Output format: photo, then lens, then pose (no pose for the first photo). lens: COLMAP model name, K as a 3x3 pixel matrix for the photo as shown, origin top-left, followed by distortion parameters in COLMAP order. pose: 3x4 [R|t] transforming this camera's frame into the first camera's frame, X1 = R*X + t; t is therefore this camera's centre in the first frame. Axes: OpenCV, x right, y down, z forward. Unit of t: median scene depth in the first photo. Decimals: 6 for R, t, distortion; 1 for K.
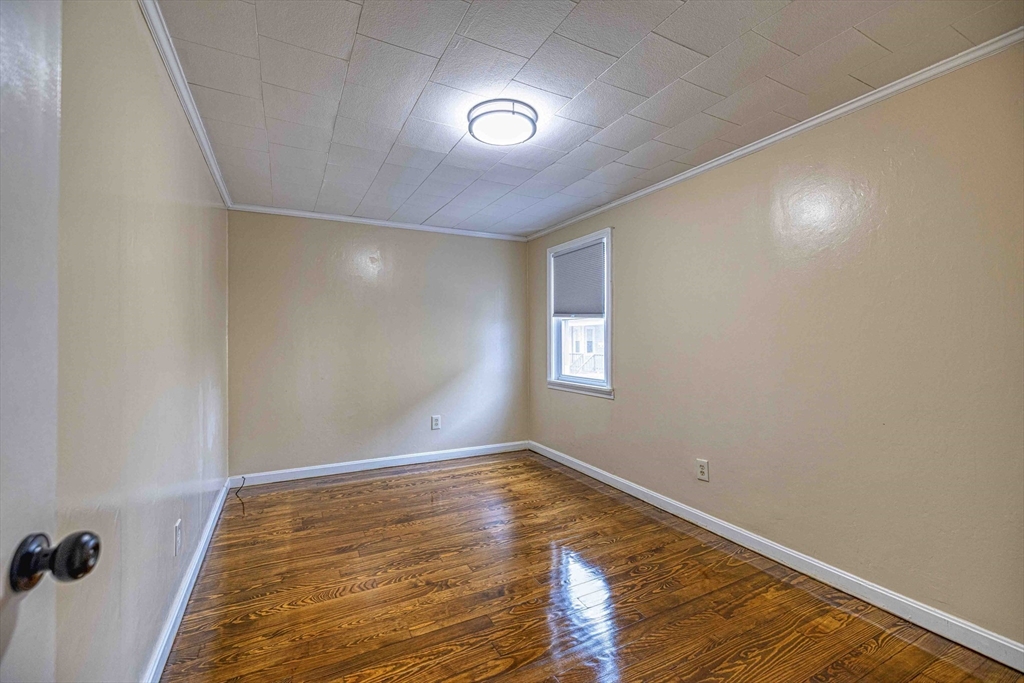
lens RADIAL K [[427.4, 0, 510.0], [0, 427.4, 338.5], [0, 0, 1]] dist [0.001181, 0.000028]
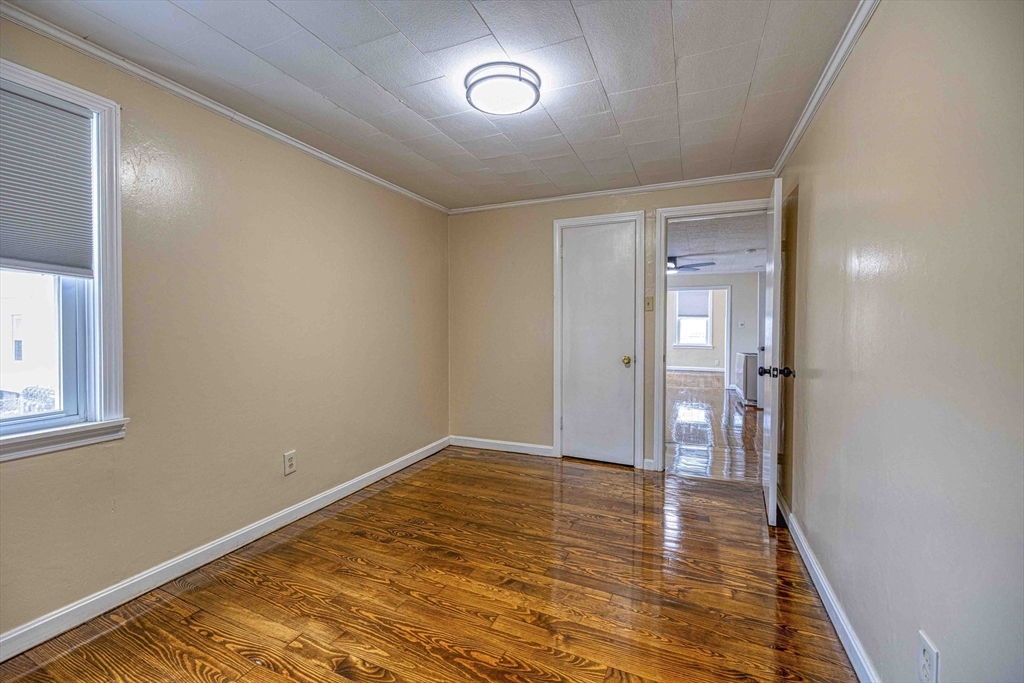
lens RADIAL K [[427.4, 0, 507.4], [0, 427.4, 336.4], [0, 0, 1]] dist [0.001181, 0.000028]
pose [[-0.623635, -0.020418, 0.781449, -0.723452], [-0.003500, 0.999722, 0.023328, 0.006279], [-0.781708, 0.011813, -0.623533, 1.505038]]
